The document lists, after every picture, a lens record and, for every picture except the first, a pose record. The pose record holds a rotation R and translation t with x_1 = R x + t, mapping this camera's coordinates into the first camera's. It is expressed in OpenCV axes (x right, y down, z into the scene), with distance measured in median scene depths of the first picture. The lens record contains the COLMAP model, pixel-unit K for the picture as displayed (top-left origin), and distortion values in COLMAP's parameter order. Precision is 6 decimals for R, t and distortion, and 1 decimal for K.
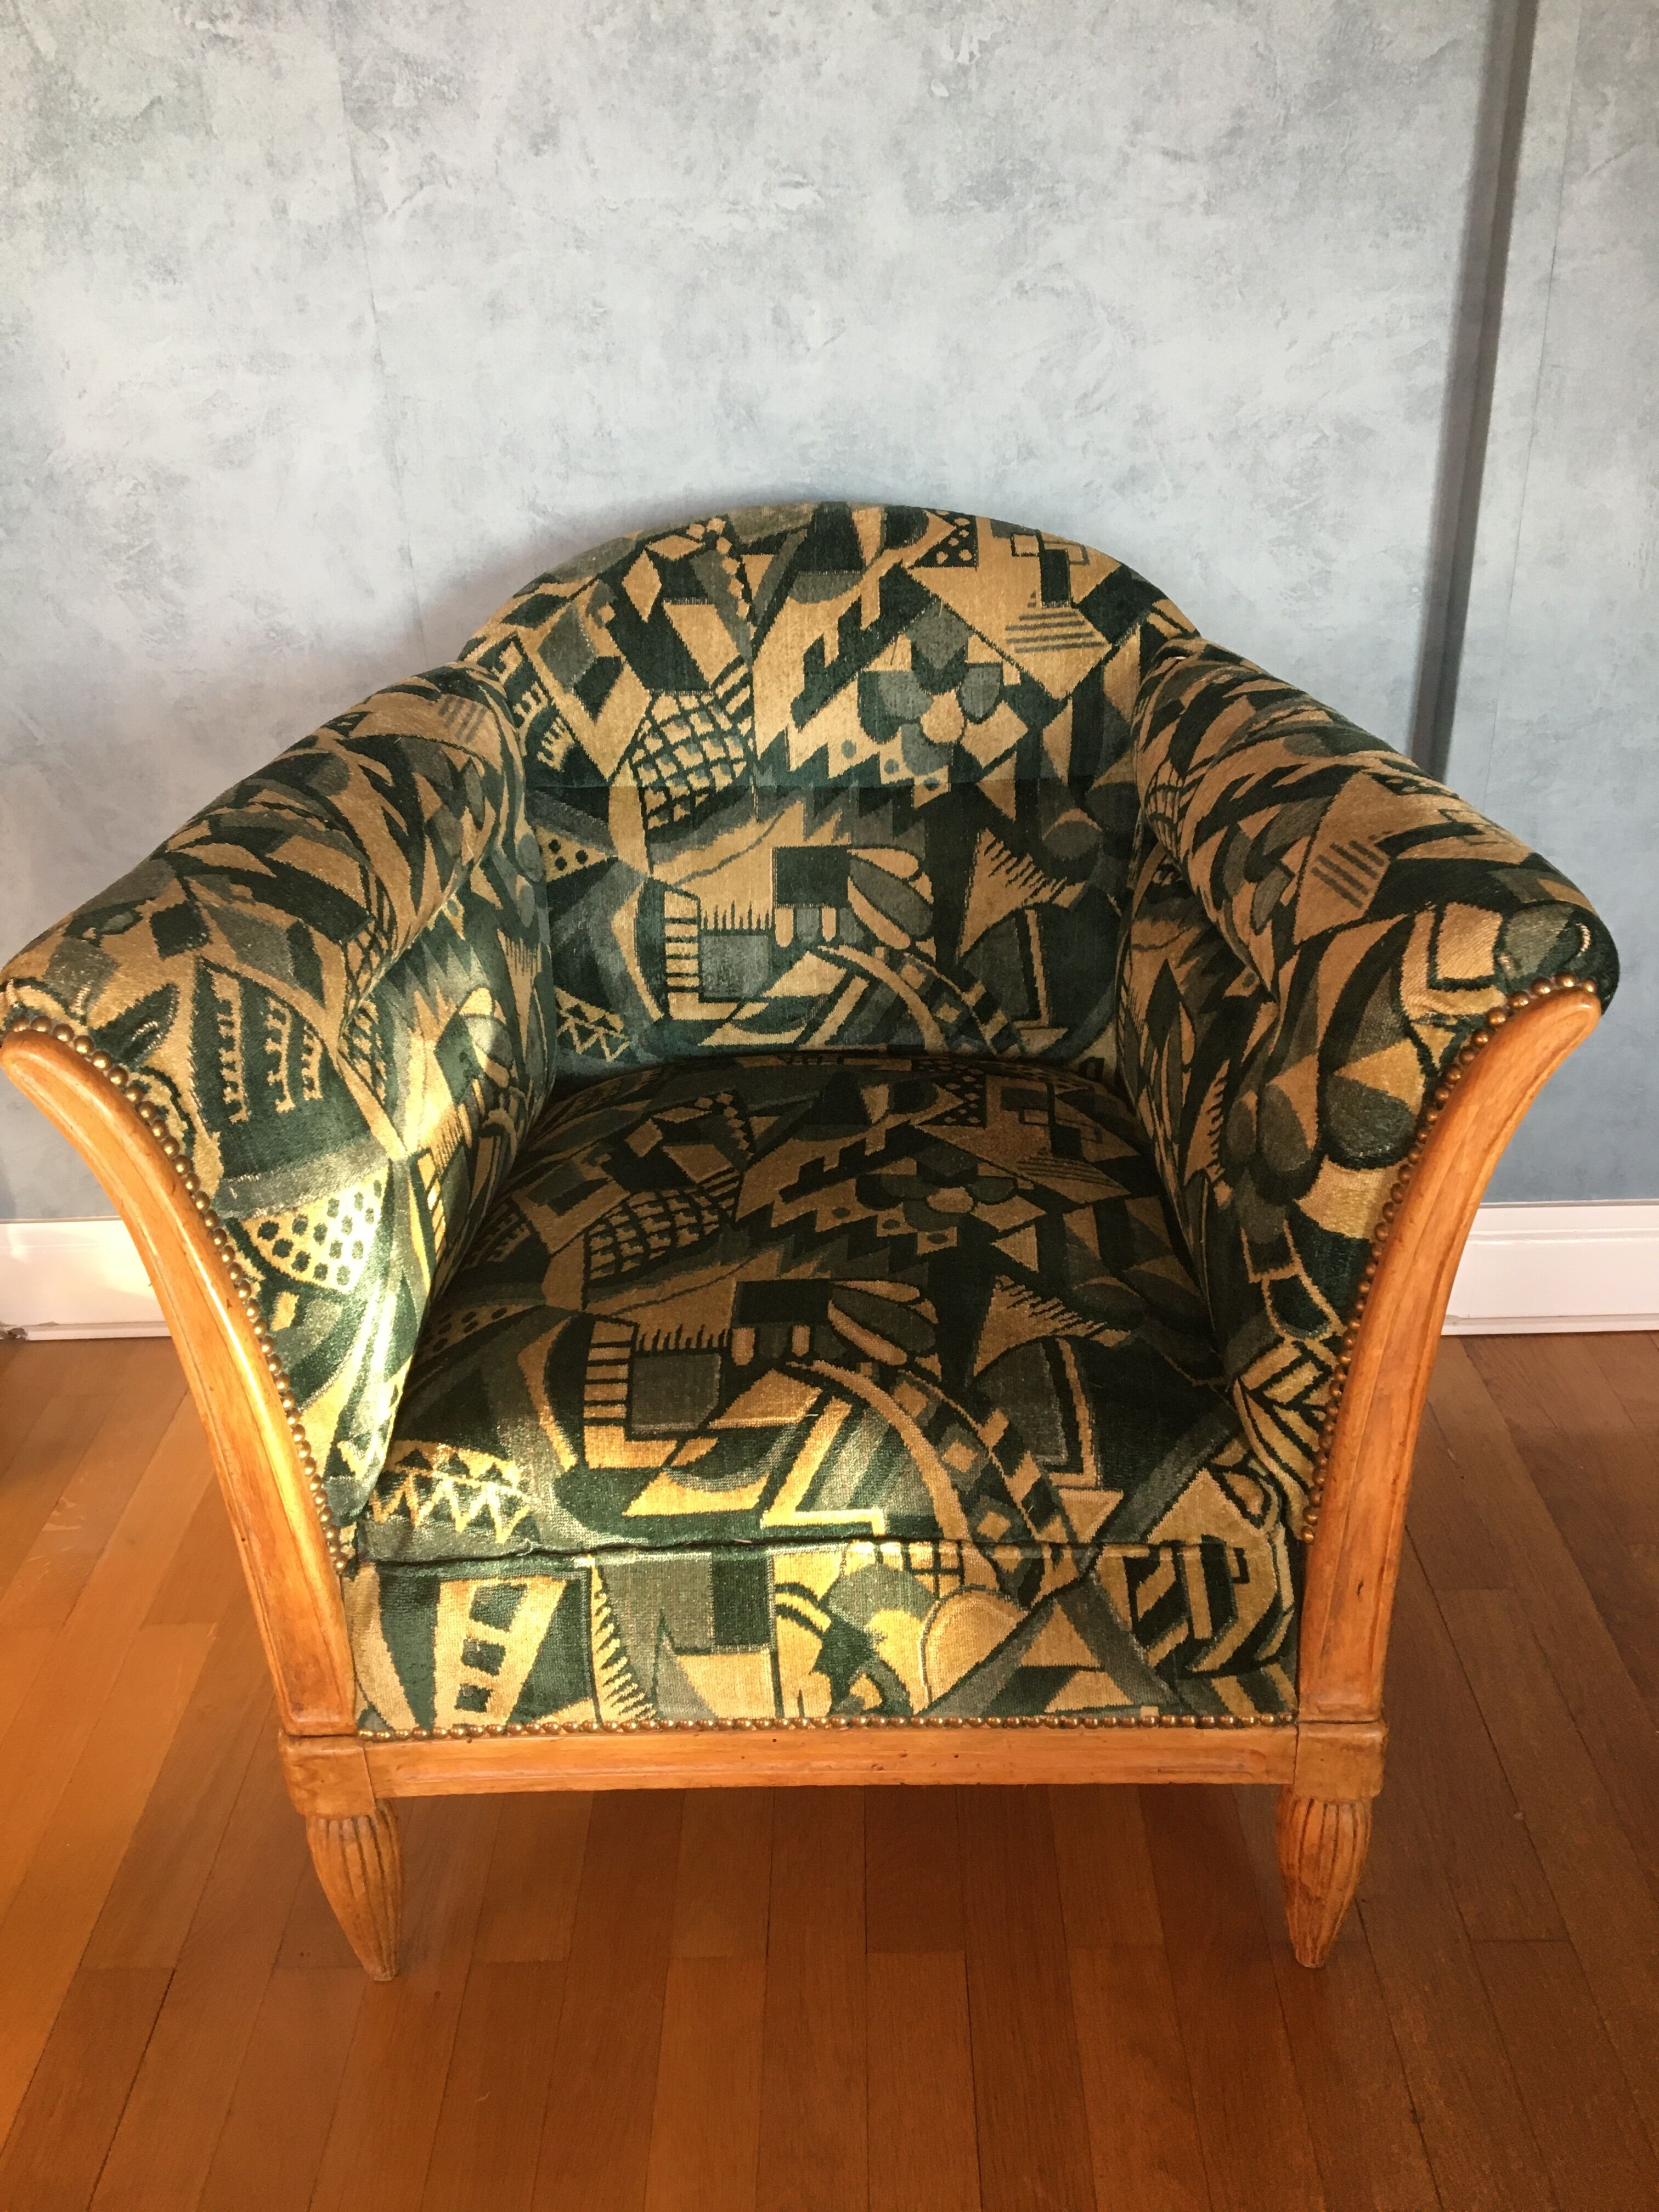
lens RADIAL K [[1843.4, 0, 868.3], [0, 1843.4, 1090.2], [0, 0, 1]] dist [0.061902, -0.090466]
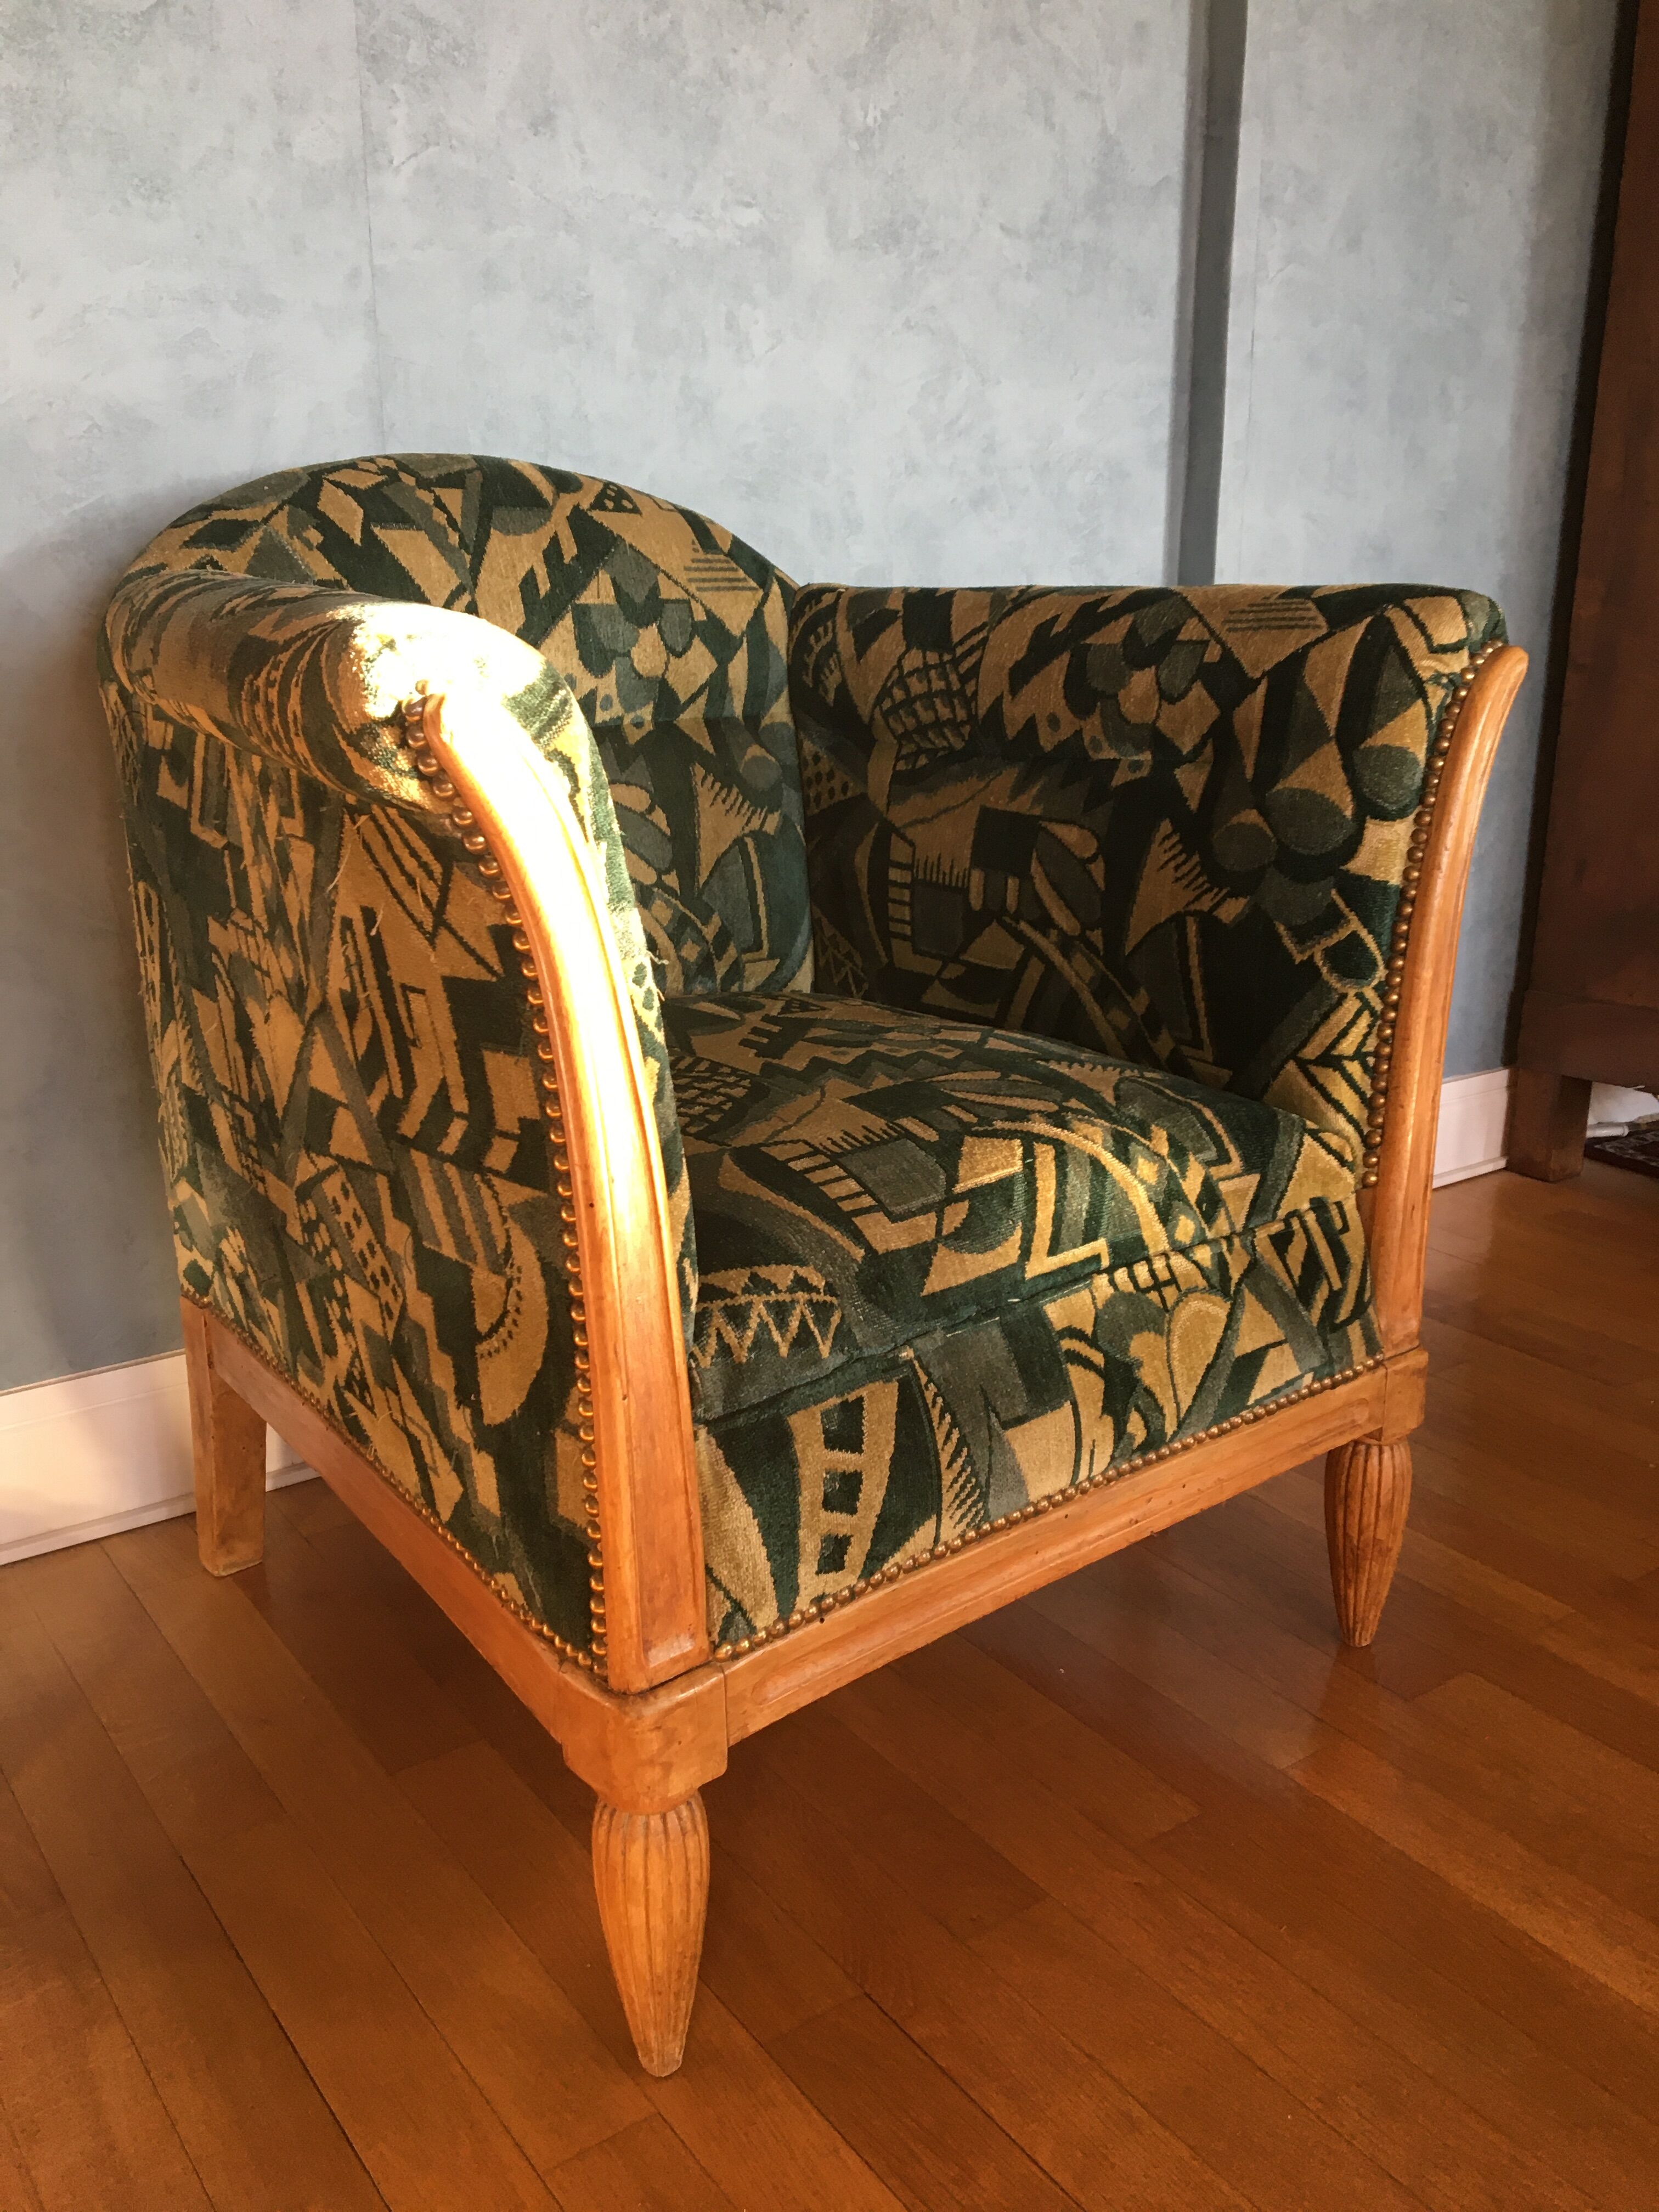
lens RADIAL K [[1843.4, 0, 868.3], [0, 1843.4, 1090.2], [0, 0, 1]] dist [0.061902, -0.090466]
pose [[0.750094, -0.142429, 0.645812, -0.720338], [0.278534, 0.953735, -0.113171, 0.226042], [-0.599815, 0.264770, 0.755062, 0.295832]]
